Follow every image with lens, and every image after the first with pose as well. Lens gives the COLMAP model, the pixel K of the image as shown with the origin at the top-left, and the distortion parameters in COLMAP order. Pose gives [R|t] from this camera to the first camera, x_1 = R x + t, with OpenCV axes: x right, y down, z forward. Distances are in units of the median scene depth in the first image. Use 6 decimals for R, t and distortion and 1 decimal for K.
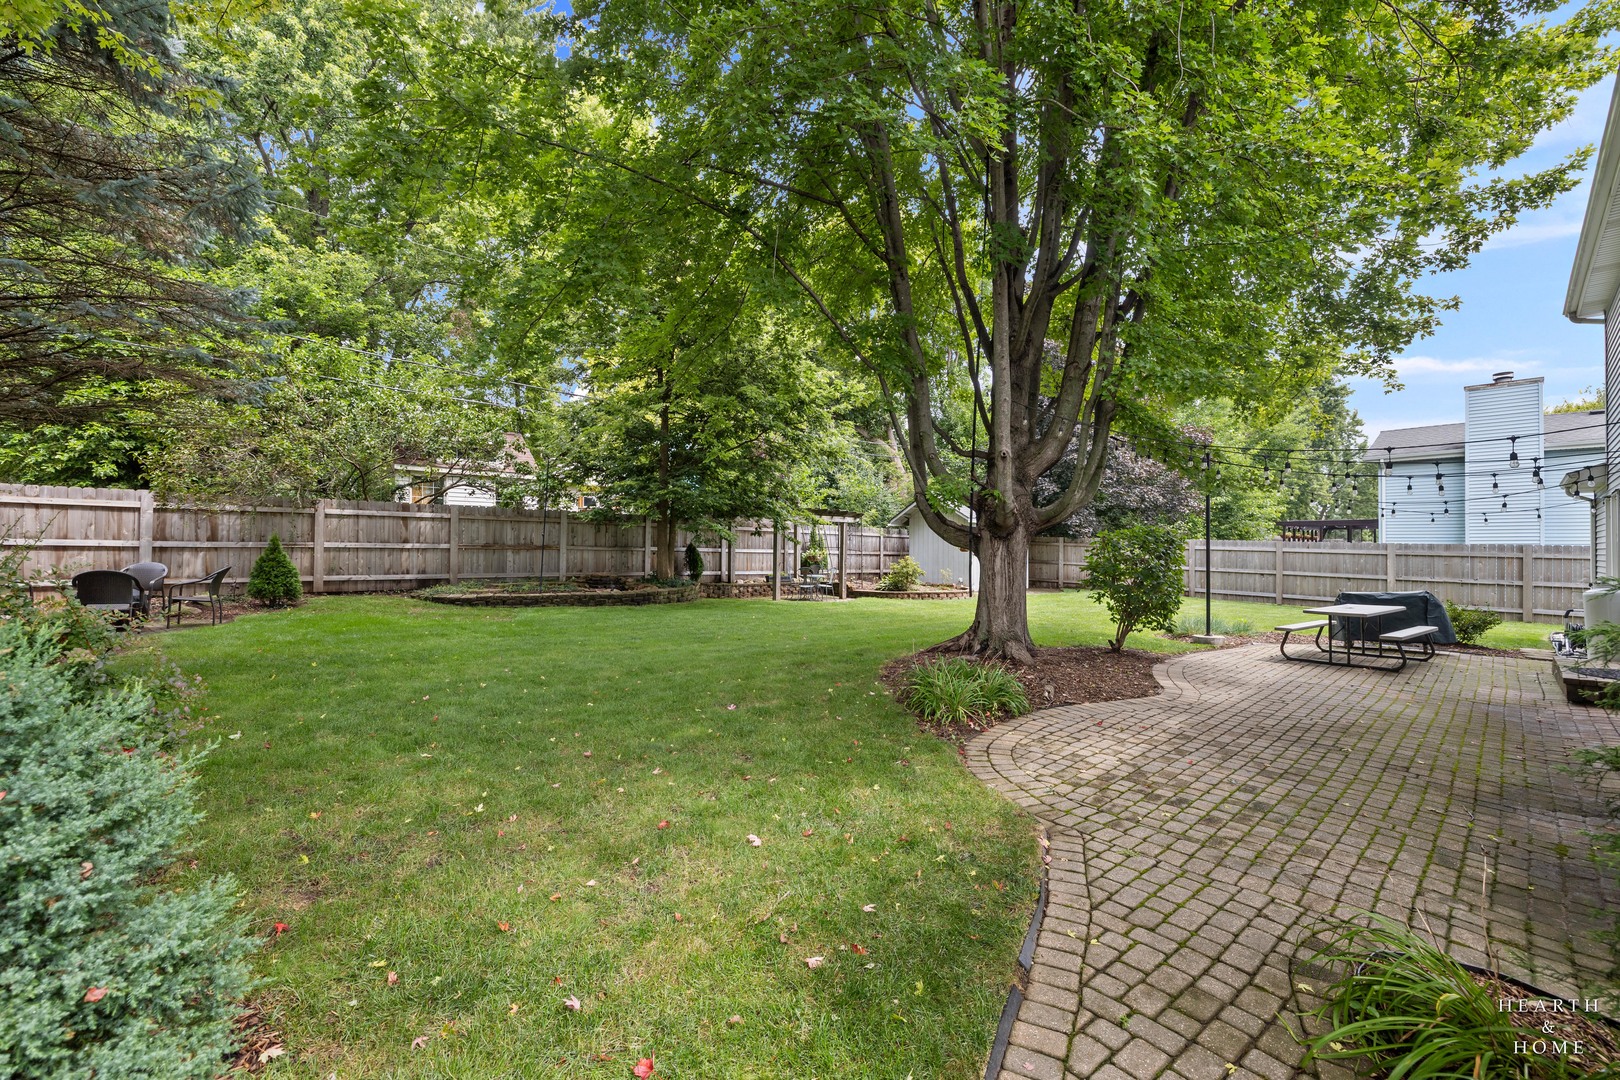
lens RADIAL K [[680.9, 0, 805.0], [0, 680.9, 531.1], [0, 0, 1]] dist [0.003213, 0.000390]
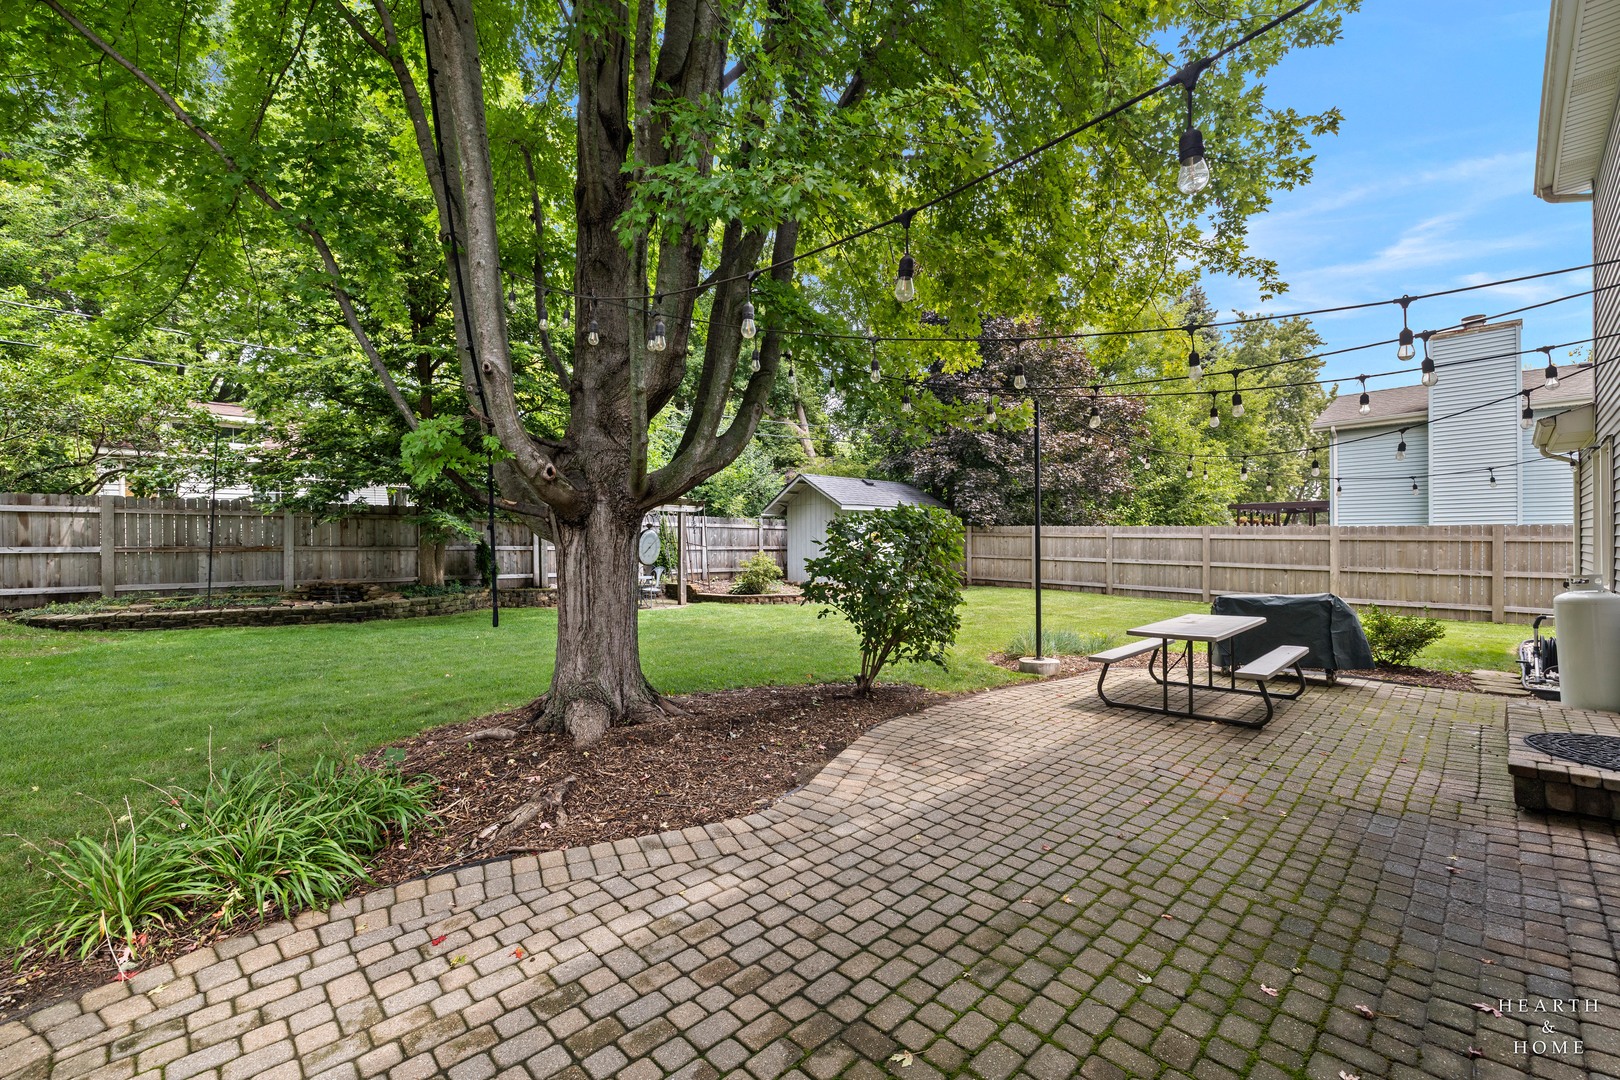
lens RADIAL K [[679.4, 0, 808.9], [0, 679.4, 534.8], [0, 0, 1]] dist [0.005363, 0.000260]
pose [[0.999851, -0.016563, 0.004889, 0.263096], [0.016493, 0.999765, 0.014093, 0.007346], [-0.005122, -0.014010, 0.999889, 0.219602]]
